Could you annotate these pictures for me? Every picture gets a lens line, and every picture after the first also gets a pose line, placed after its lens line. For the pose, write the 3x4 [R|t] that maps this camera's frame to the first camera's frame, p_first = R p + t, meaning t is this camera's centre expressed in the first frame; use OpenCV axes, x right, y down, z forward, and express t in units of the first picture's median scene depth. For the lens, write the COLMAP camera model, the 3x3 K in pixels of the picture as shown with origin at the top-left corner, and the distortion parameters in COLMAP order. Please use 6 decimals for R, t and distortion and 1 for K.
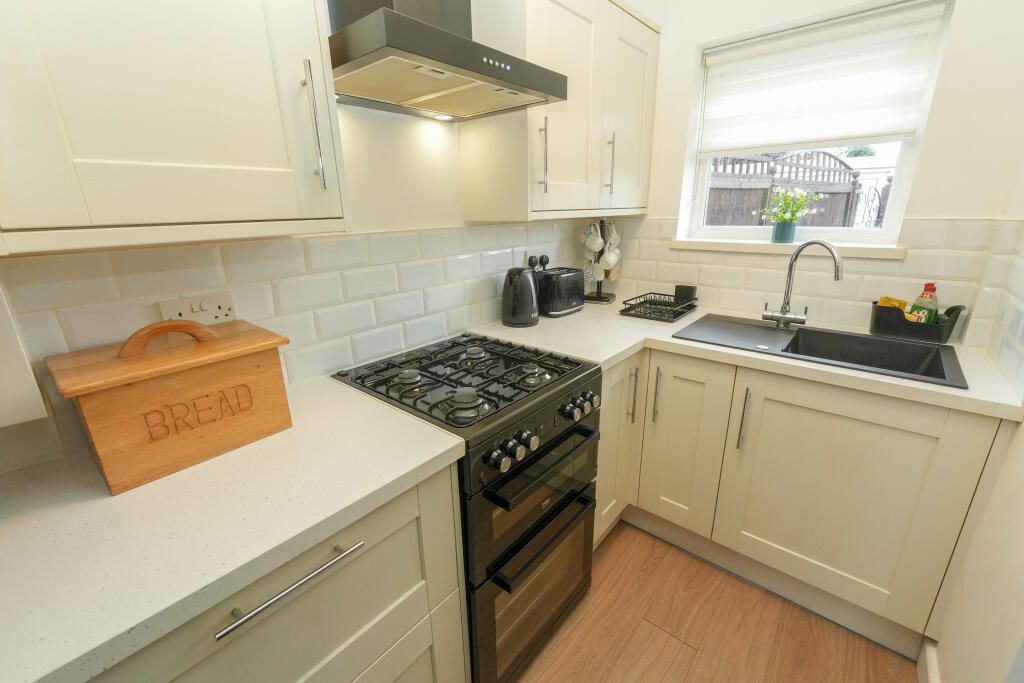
lens RADIAL K [[427.6, 0, 507.1], [0, 427.6, 342.6], [0, 0, 1]] dist [-0.000192, -0.000050]
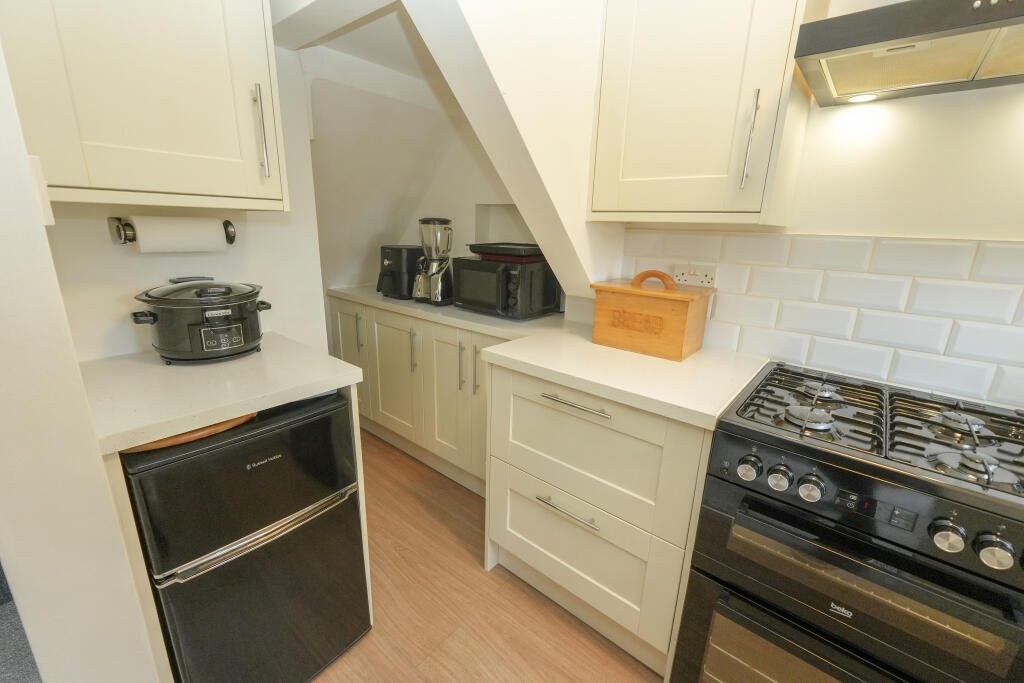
lens RADIAL K [[427.6, 0, 507.1], [0, 427.6, 342.6], [0, 0, 1]] dist [-0.000192, -0.000050]
pose [[0.007519, 0.297422, -0.954717, 0.625534], [-0.331757, 0.901410, 0.278203, -0.046573], [0.943335, 0.314643, 0.105450, 0.243535]]
